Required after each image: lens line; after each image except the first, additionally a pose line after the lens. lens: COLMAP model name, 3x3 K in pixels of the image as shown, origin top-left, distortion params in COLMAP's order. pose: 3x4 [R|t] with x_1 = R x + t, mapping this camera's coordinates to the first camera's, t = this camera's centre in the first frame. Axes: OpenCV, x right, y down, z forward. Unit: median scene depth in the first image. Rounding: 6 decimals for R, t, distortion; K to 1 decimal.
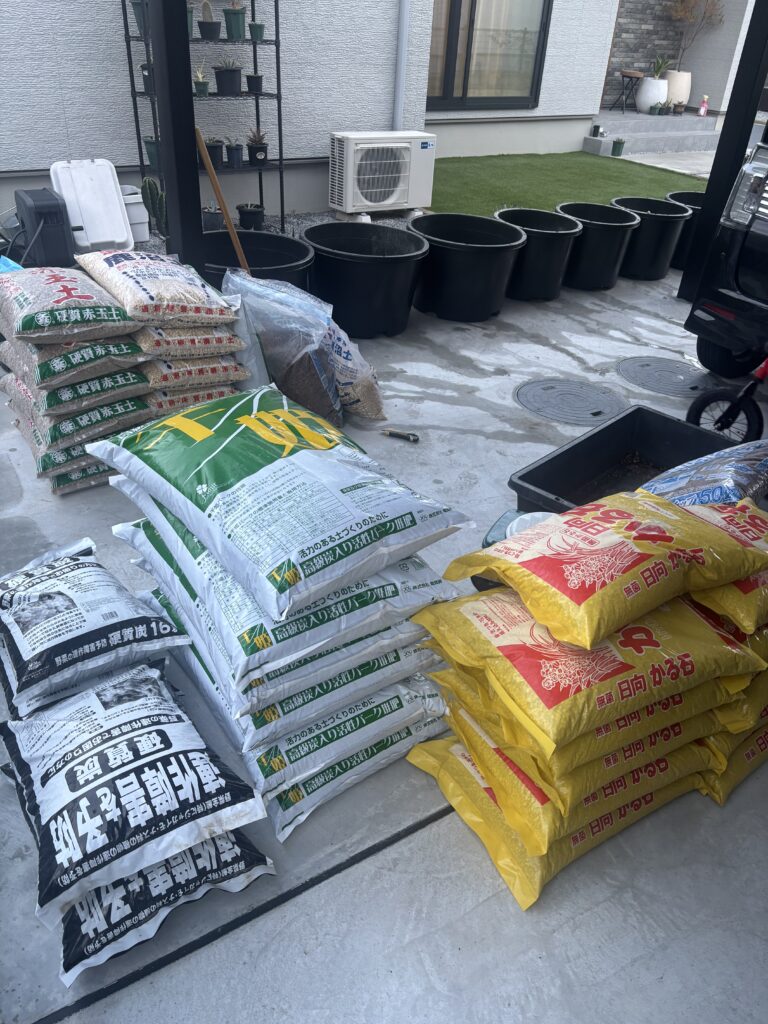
lens RADIAL K [[773.5, 0, 384.0], [0, 773.5, 512.0], [0, 0, 1]] dist [0.043332, -0.058518]
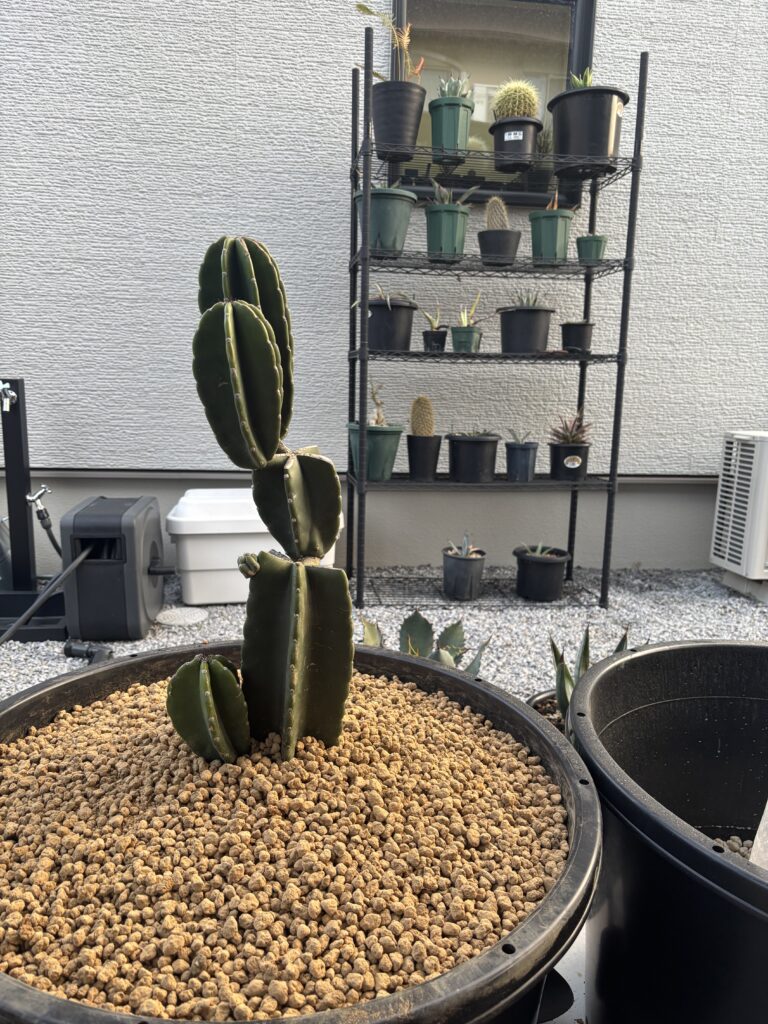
lens RADIAL K [[773.5, 0, 384.0], [0, 773.5, 512.0], [0, 0, 1]] dist [0.043332, -0.058518]
pose [[0.889916, 0.067028, -0.451173, -0.036867], [-0.232235, 0.917919, -0.321701, -0.238737], [0.392578, 0.391065, 0.832437, 0.546841]]
